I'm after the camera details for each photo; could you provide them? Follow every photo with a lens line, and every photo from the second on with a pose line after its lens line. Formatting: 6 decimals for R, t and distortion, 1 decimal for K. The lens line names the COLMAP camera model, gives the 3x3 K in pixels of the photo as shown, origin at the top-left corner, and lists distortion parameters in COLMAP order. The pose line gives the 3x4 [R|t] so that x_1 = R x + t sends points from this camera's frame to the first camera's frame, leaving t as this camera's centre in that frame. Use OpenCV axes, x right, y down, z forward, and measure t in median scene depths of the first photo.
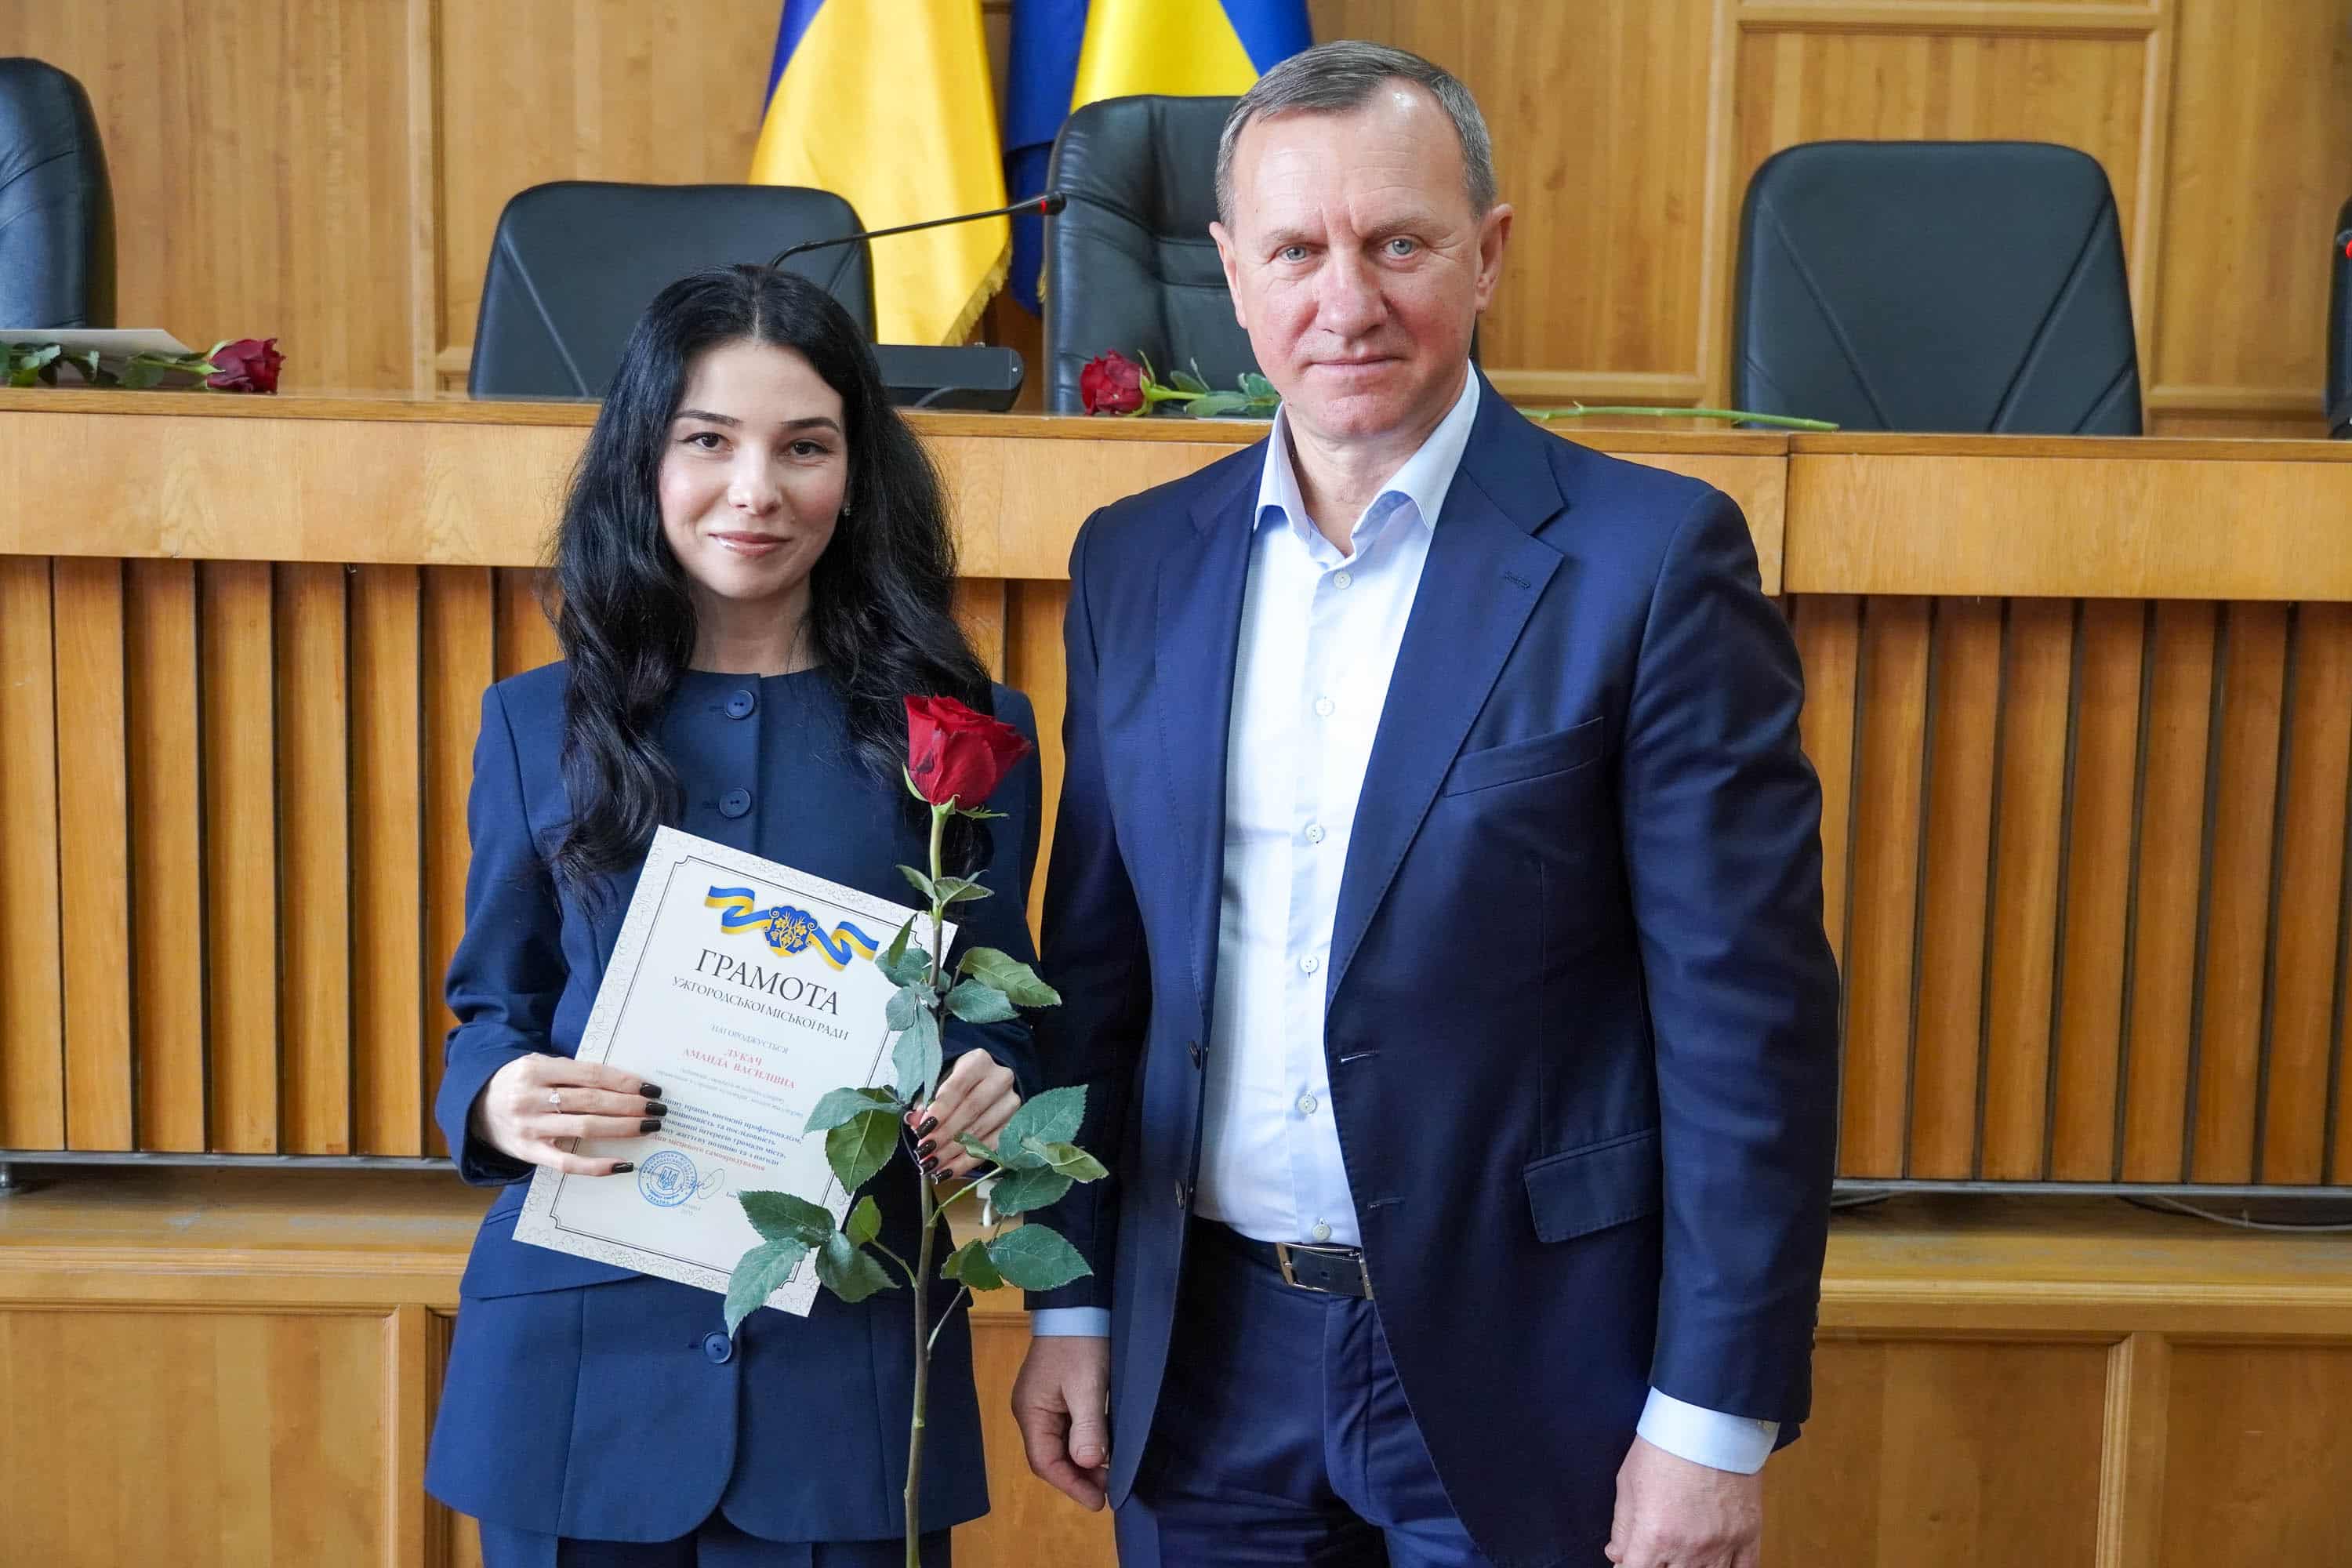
lens RADIAL K [[3124.4, 0, 1176.0], [0, 3124.4, 784.0], [0, 0, 1]] dist [0.009965, 0.024598]
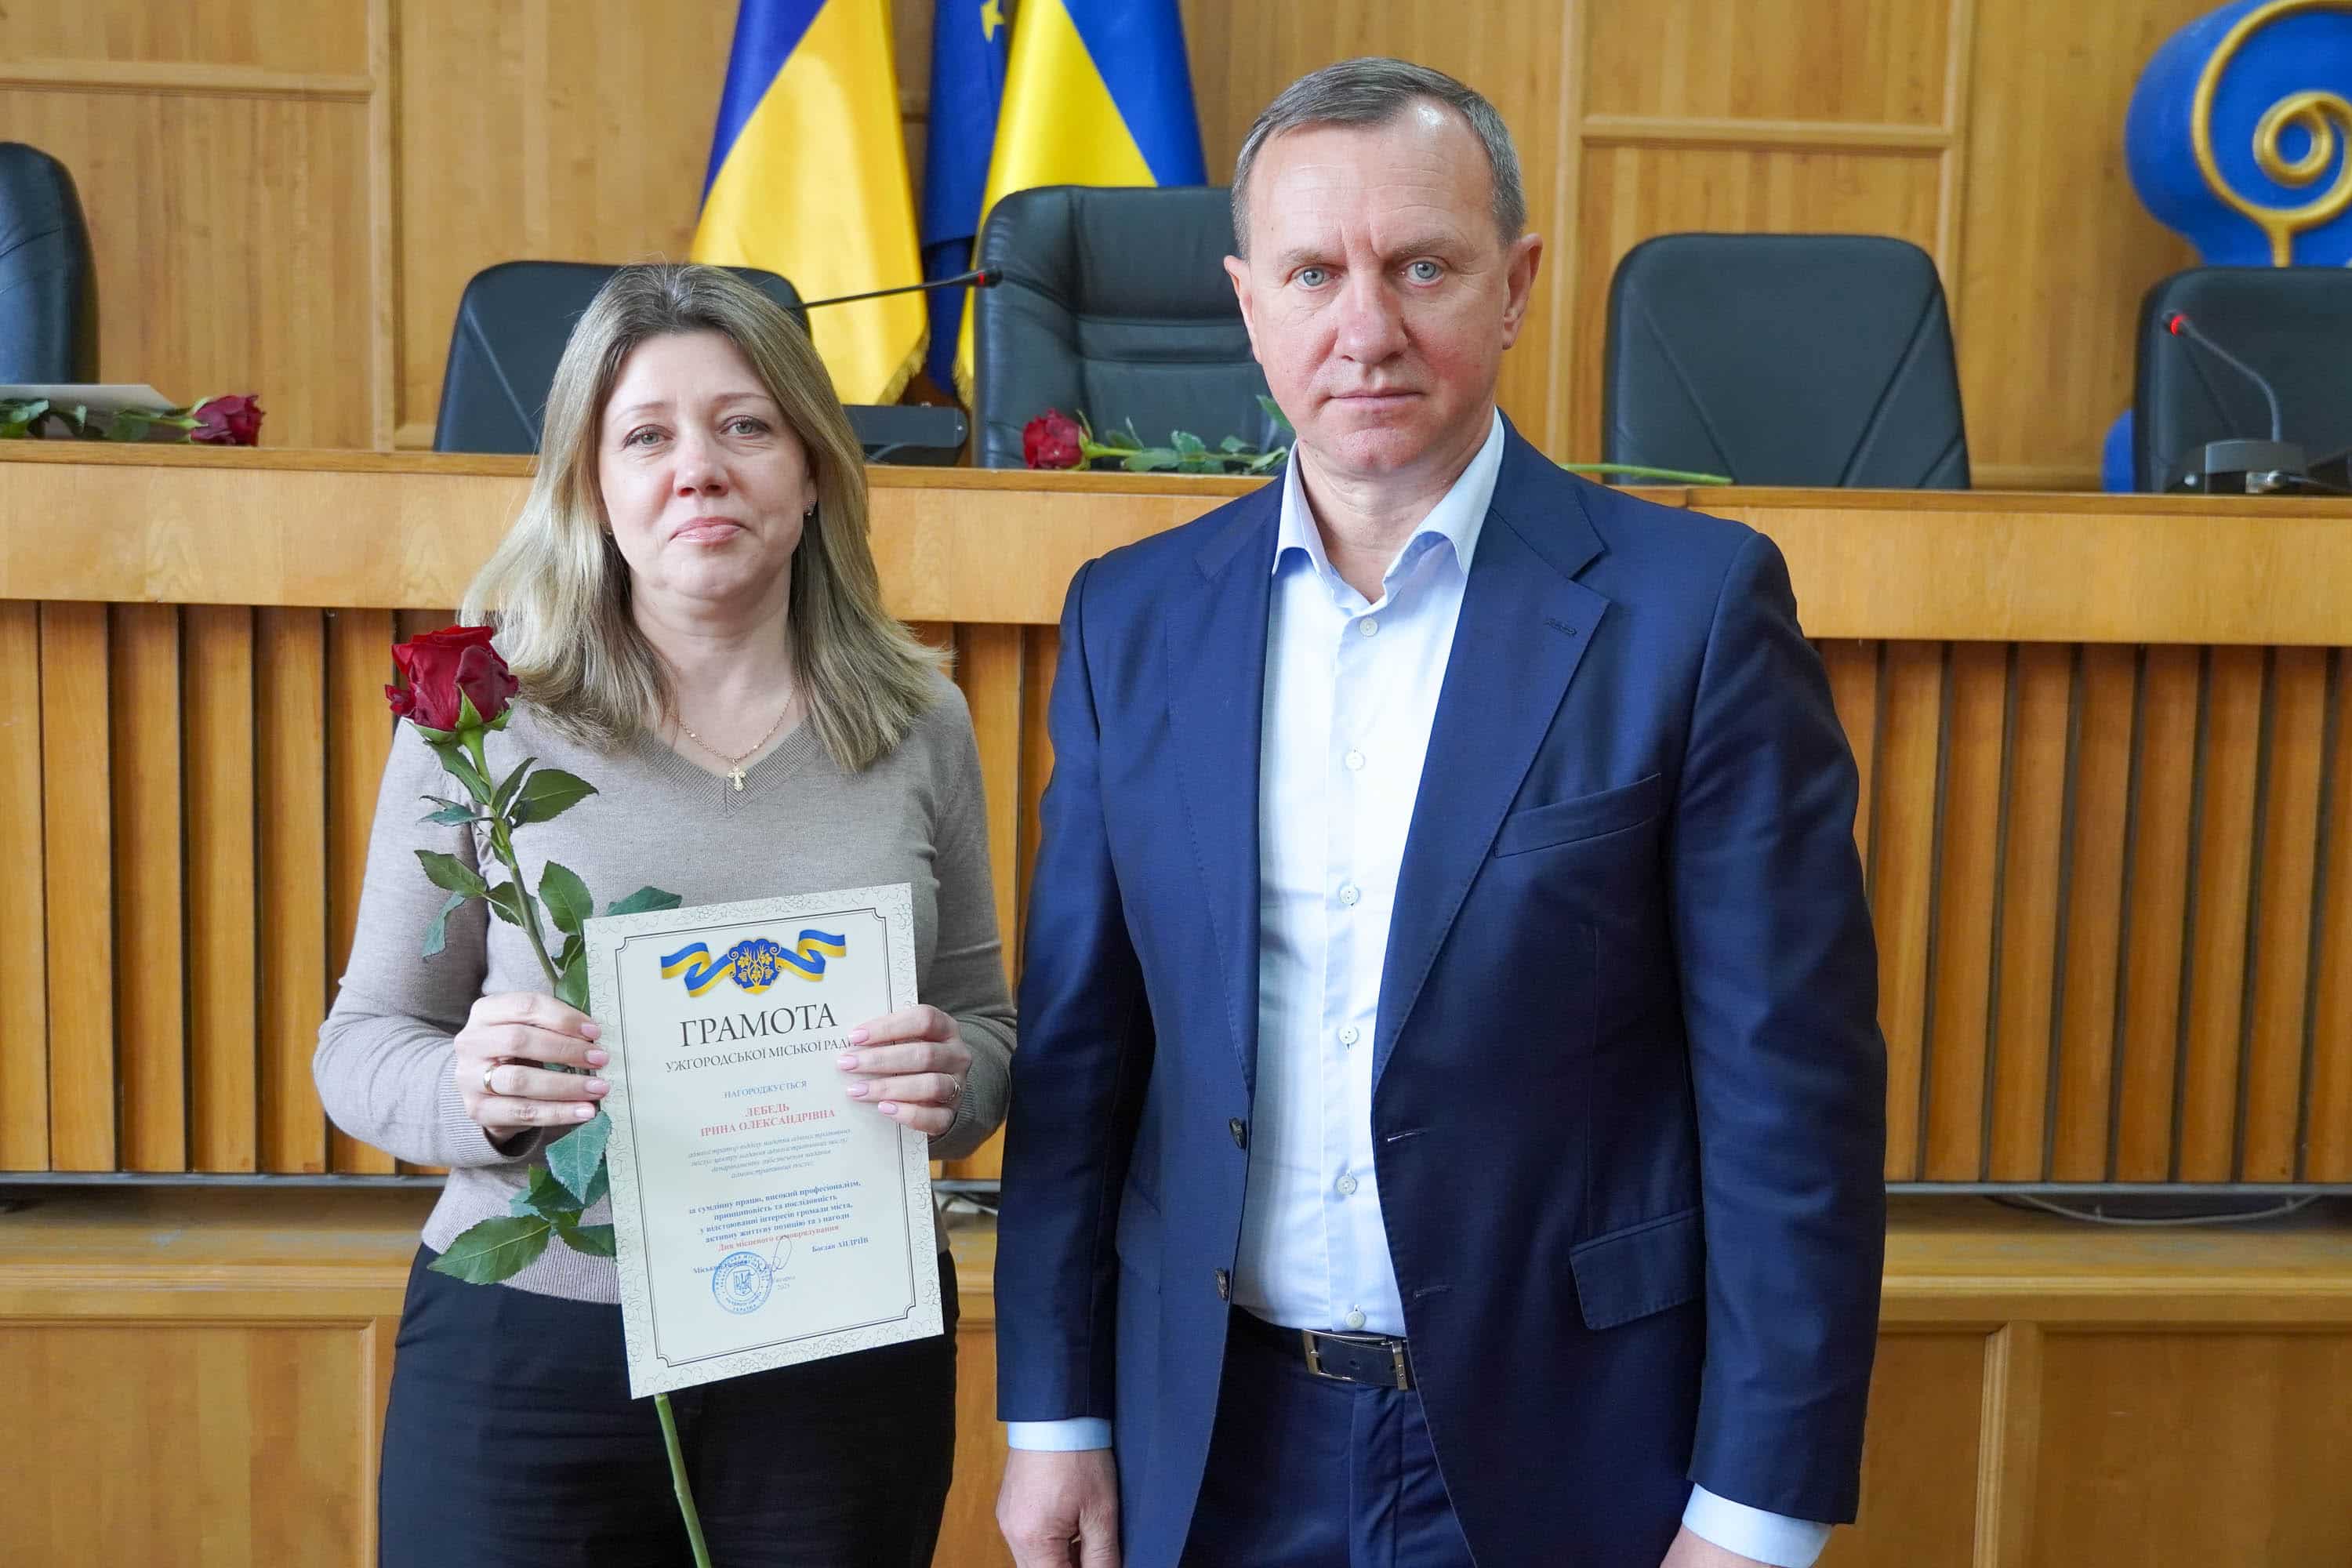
lens RADIAL K [[2768.5, 0, 1183.5], [0, 2768.5, 777.5], [0, 0, 1]] dist [0.004903, 0.005108]
pose [[0.998752, -0.002929, 0.049856, -0.023355], [0.003873, 0.999815, -0.018838, 0.004732], [-0.049792, 0.019007, 0.998579, 0.057025]]
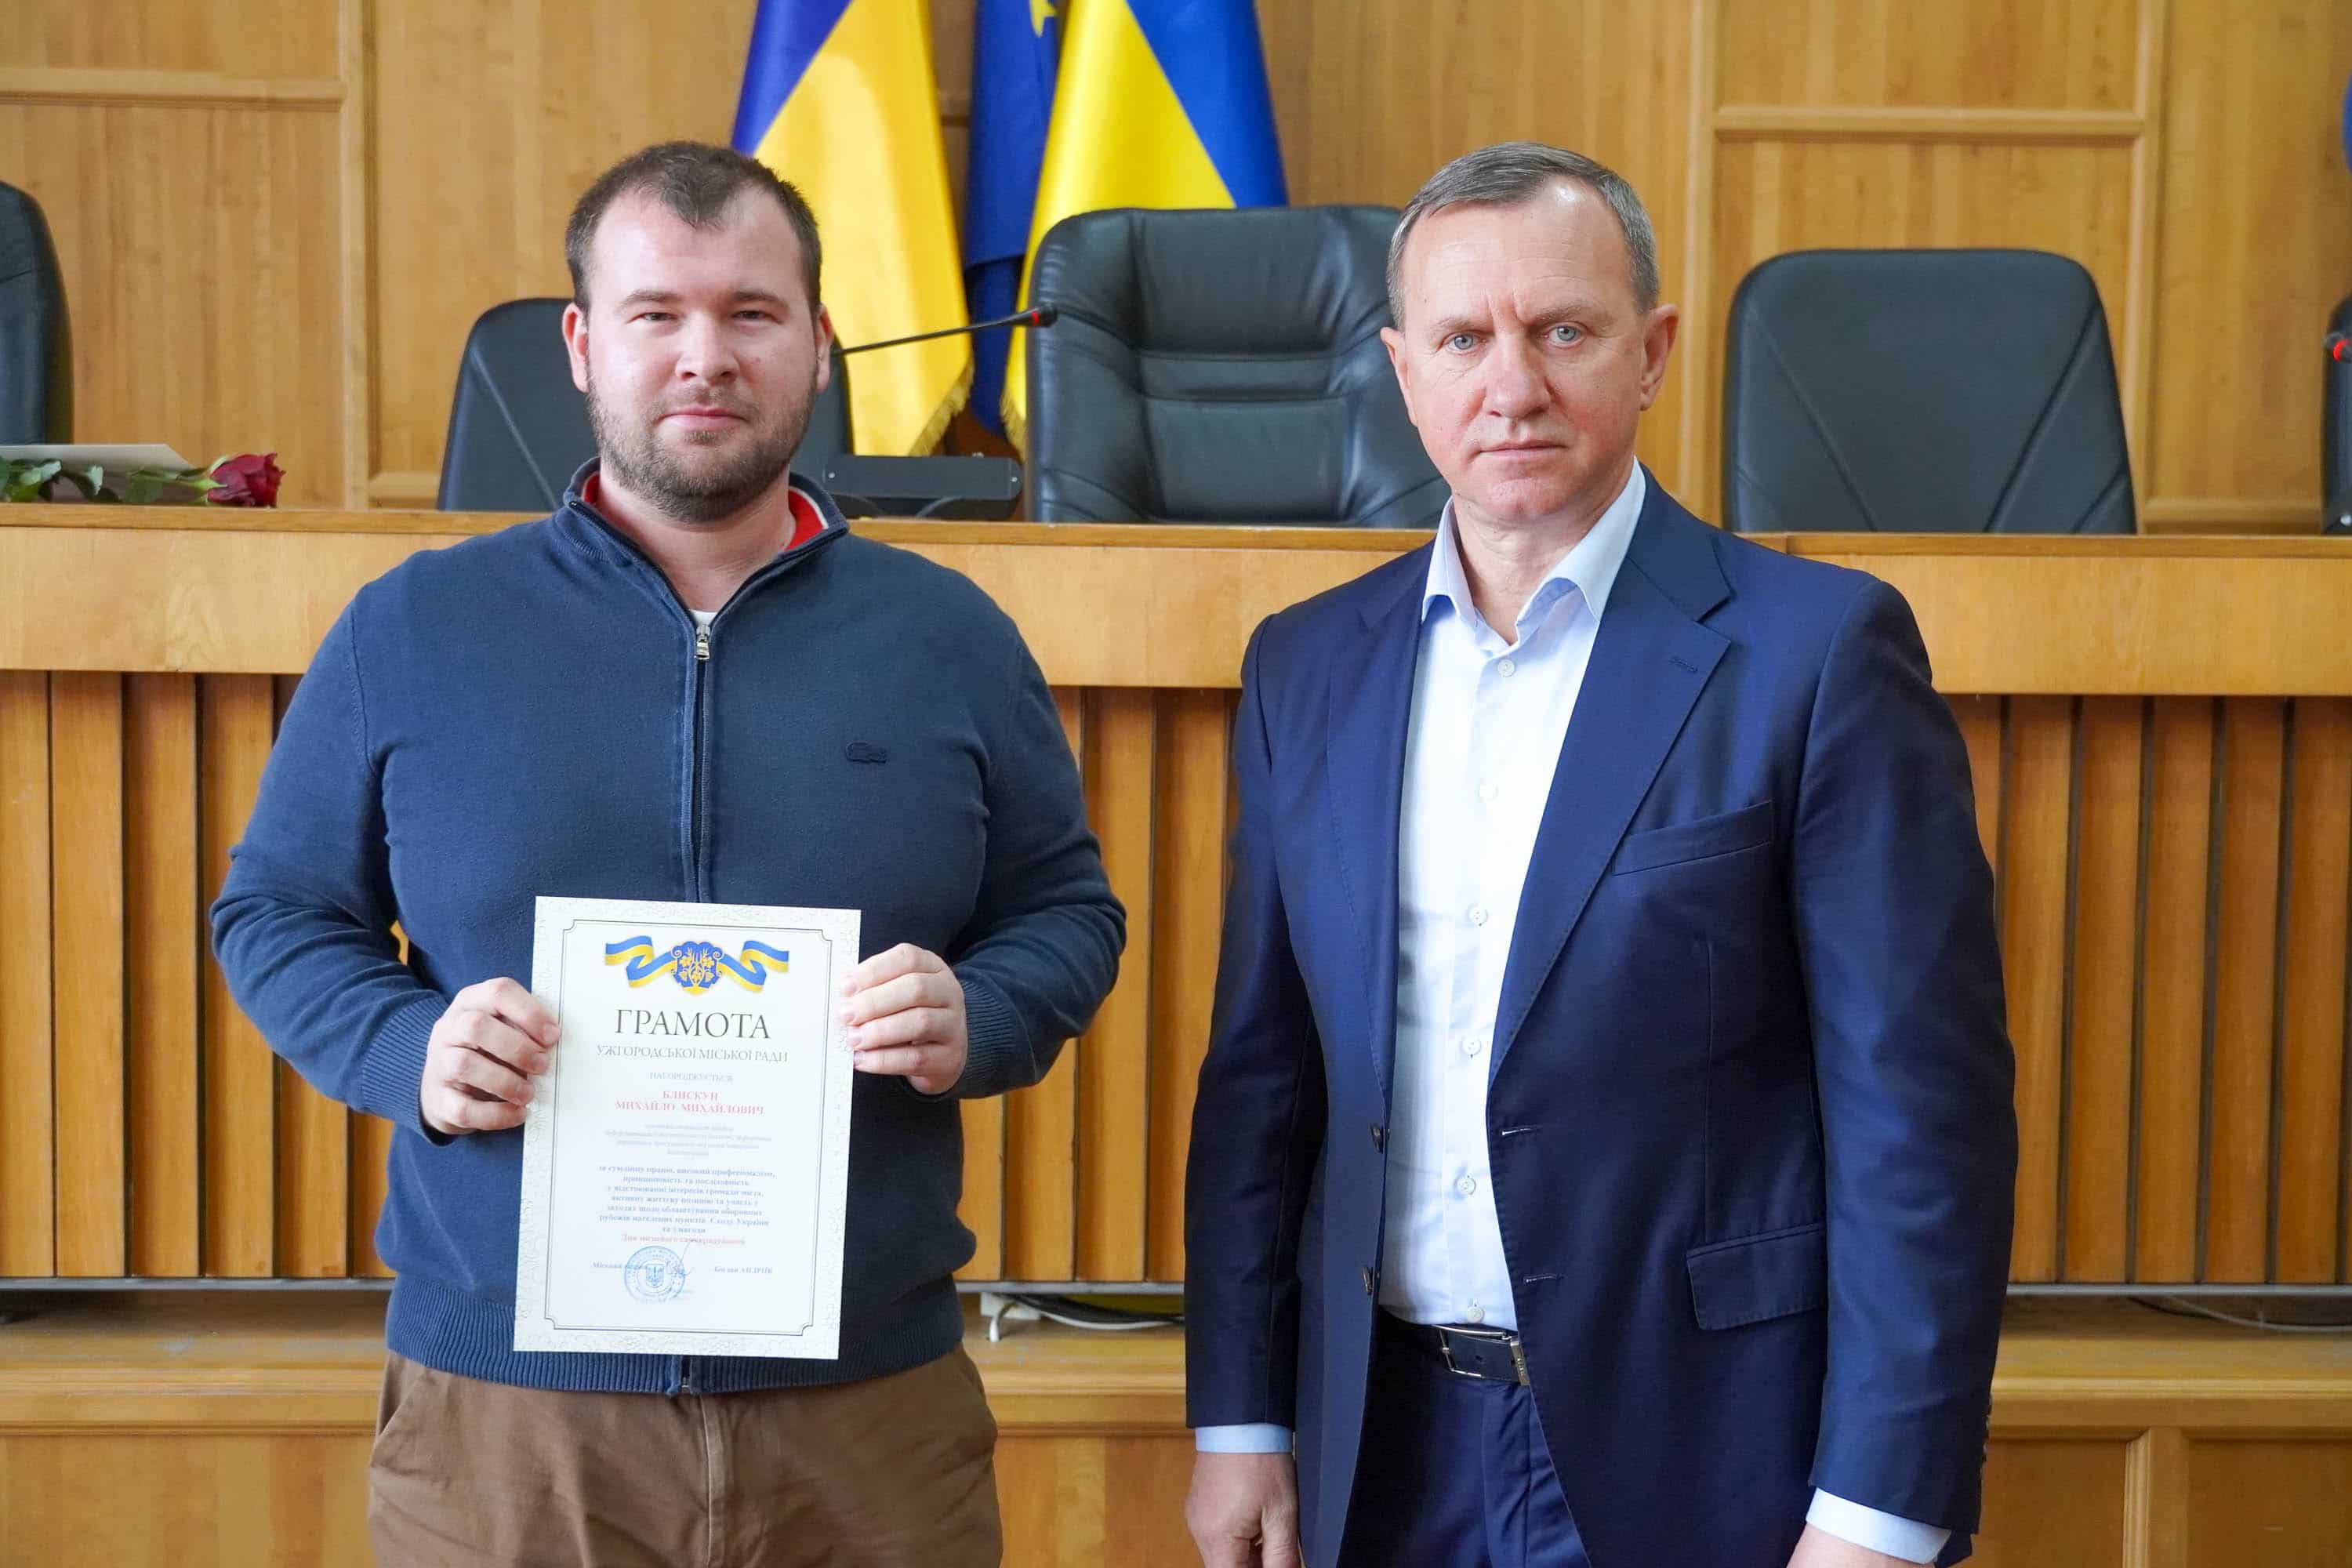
lens RADIAL K [[3383.5, 0, 1185.9], [0, 3383.5, 774.3], [0, 0, 1]] dist [0.032040, 0.044663]
pose [[0.999677, -0.010080, 0.023338, -0.023429], [0.011280, 0.998592, -0.051840, 0.018961], [-0.022782, 0.052086, 0.998383, -0.080872]]
